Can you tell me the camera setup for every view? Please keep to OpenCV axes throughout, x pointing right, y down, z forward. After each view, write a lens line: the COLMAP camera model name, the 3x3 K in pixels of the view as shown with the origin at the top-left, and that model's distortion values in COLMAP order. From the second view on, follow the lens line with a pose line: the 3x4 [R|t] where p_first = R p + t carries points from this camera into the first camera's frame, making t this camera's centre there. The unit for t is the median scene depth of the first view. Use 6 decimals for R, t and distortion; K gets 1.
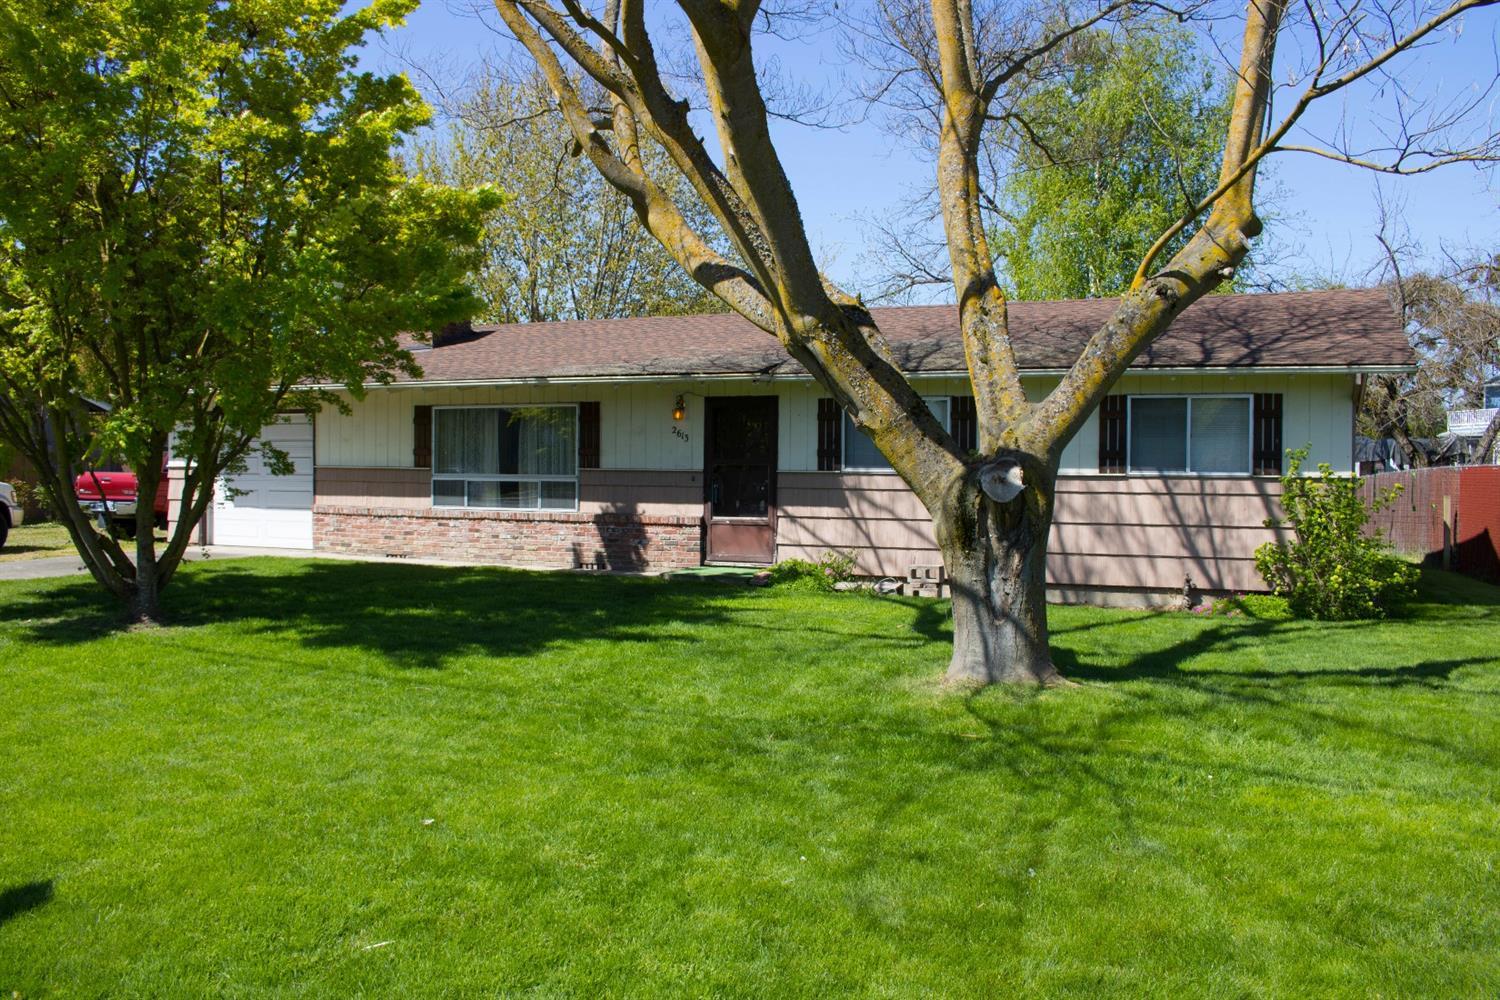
lens RADIAL K [[1247.6, 0, 750.0], [0, 1247.6, 500.0], [0, 0, 1]] dist [-0.161520, 0.137451]
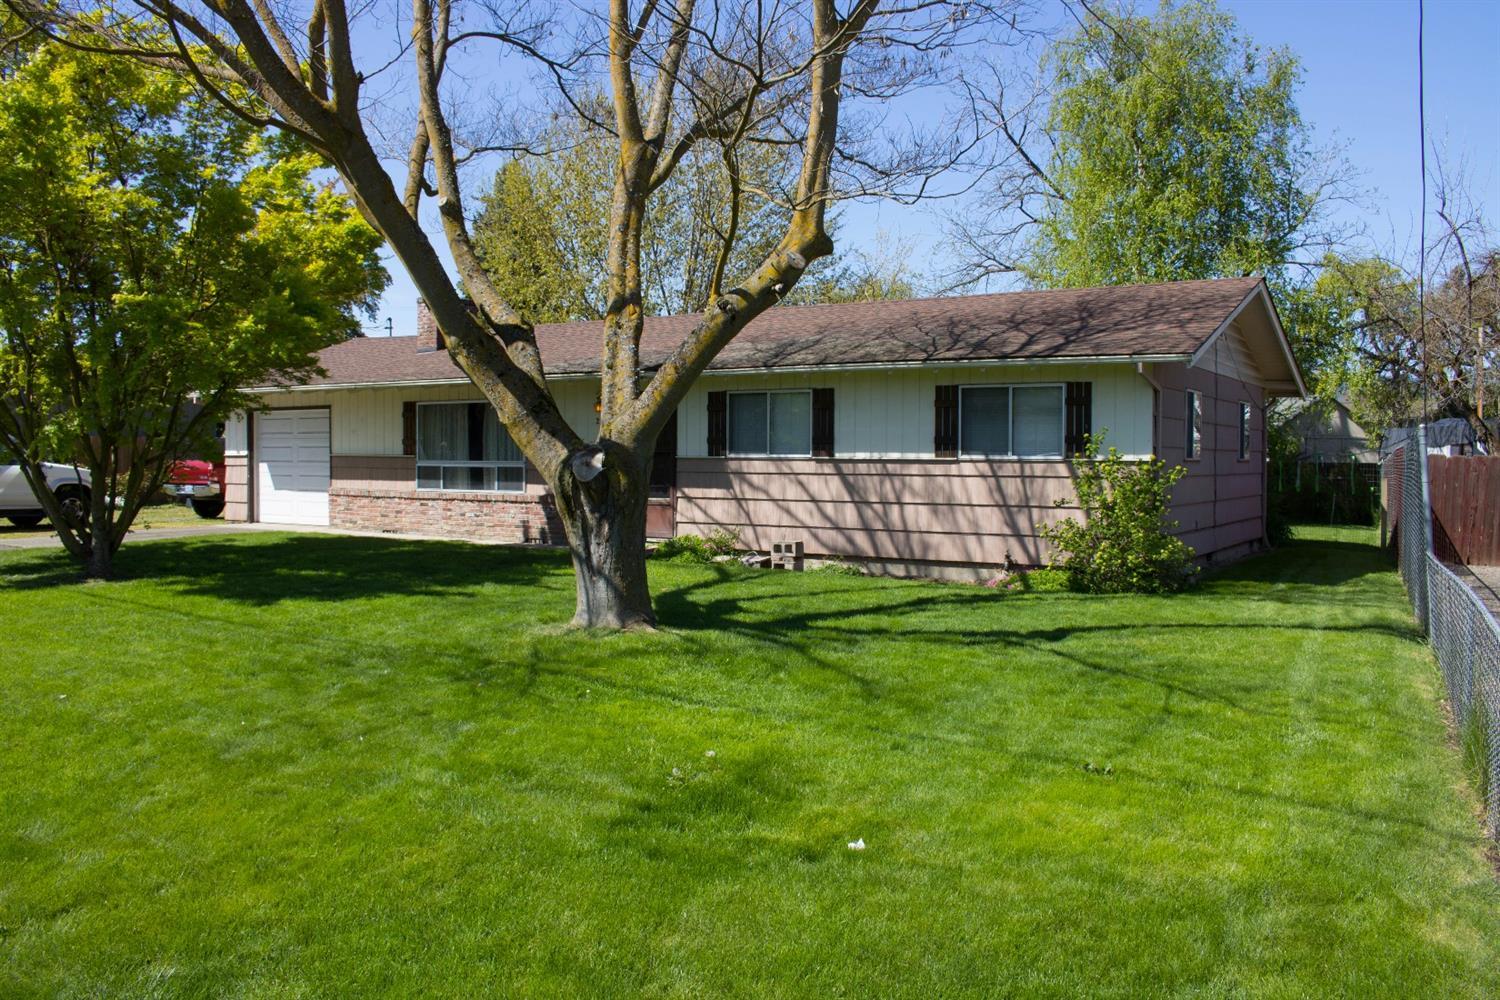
lens RADIAL K [[1247.6, 0, 750.0], [0, 1247.6, 500.0], [0, 0, 1]] dist [-0.161520, 0.137451]
pose [[0.986391, 0.001324, -0.164409, 0.280193], [0.000561, 0.999935, 0.011418, 0.003075], [0.164413, -0.011354, 0.986326, -0.102344]]
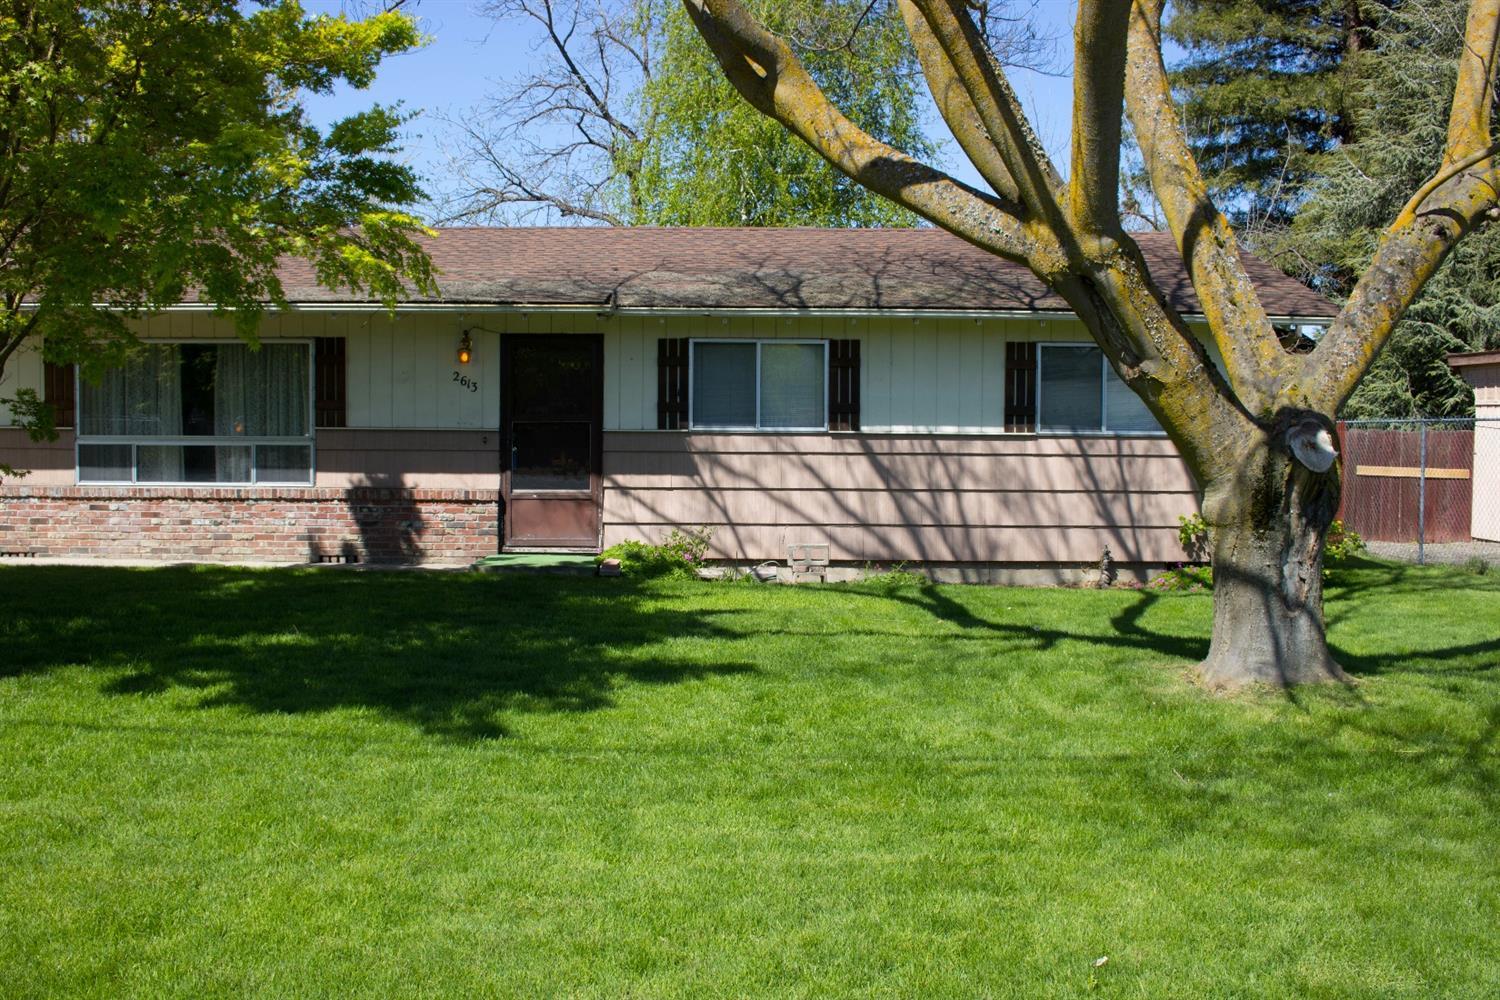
lens RADIAL K [[1454.1, 0, 750.0], [0, 1454.1, 500.0], [0, 0, 1]] dist [-0.149635, 0.157706]
pose [[0.918365, -0.020651, 0.395196, -0.262340], [0.009617, 0.999507, 0.029882, -0.005817], [-0.395618, -0.023642, 0.918111, 0.127042]]
